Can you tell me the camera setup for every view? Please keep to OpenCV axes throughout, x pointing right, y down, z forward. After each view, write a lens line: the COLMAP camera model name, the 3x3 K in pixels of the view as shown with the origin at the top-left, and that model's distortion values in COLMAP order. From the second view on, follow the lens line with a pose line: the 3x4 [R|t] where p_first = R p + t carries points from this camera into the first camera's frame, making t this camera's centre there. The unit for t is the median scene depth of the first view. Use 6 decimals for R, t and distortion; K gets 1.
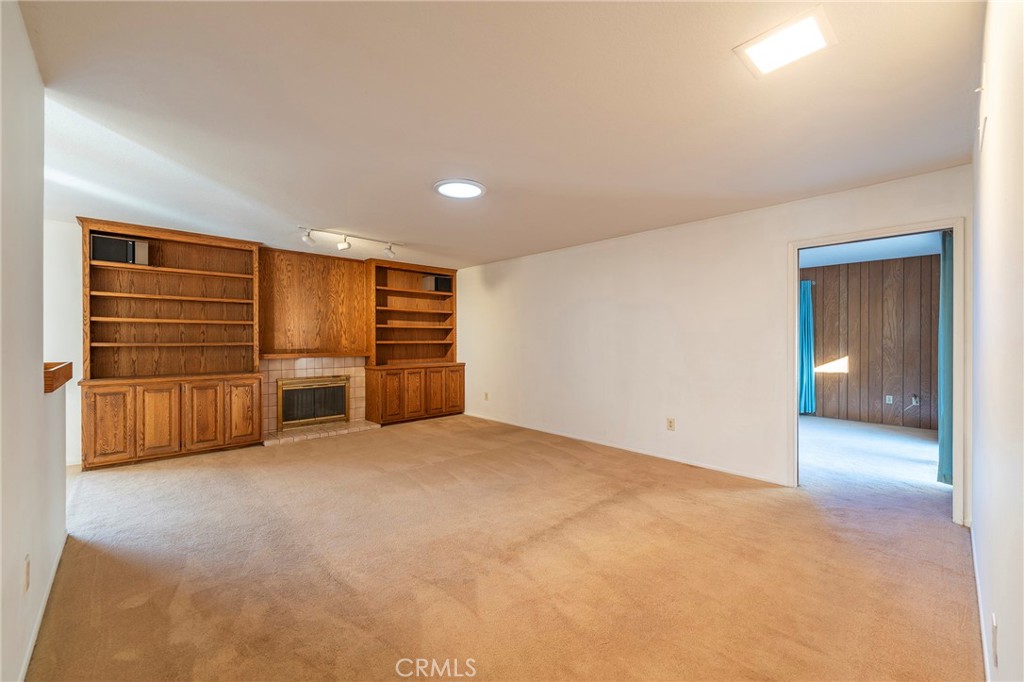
lens RADIAL K [[415.9, 0, 508.9], [0, 415.9, 335.7], [0, 0, 1]] dist [-0.000902, -0.000210]
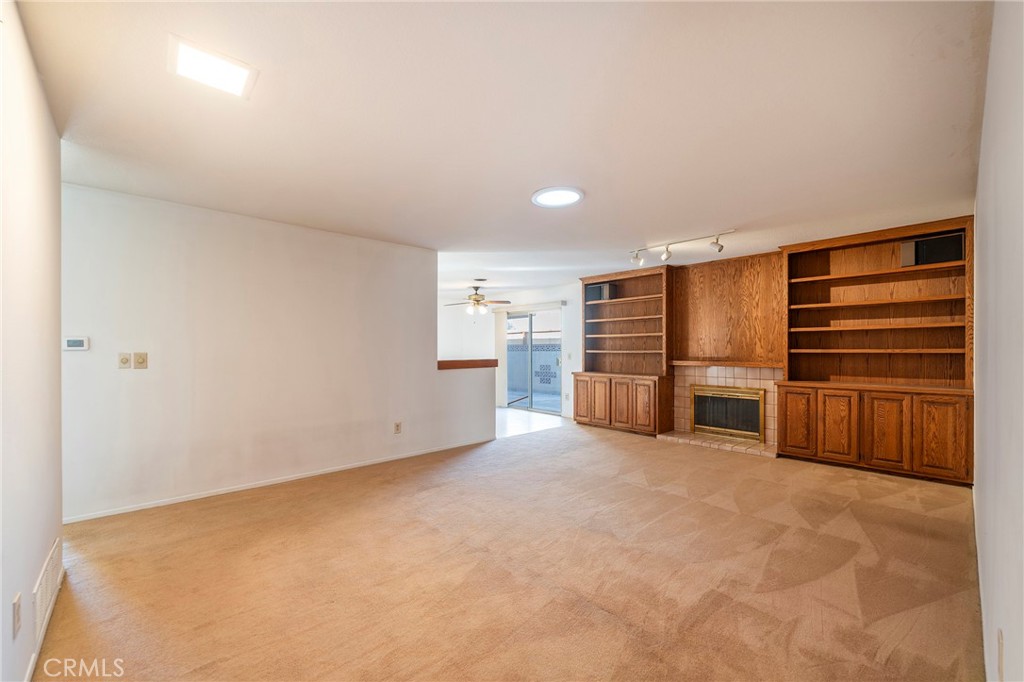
lens RADIAL K [[407.6, 0, 508.7], [0, 407.6, 346.2], [0, 0, 1]] dist [-0.000821, -0.000159]
pose [[-0.006413, -0.006508, -0.999958, 0.493743], [0.013000, 0.999894, -0.006591, 0.005462], [0.999895, -0.013042, -0.006328, 0.511124]]
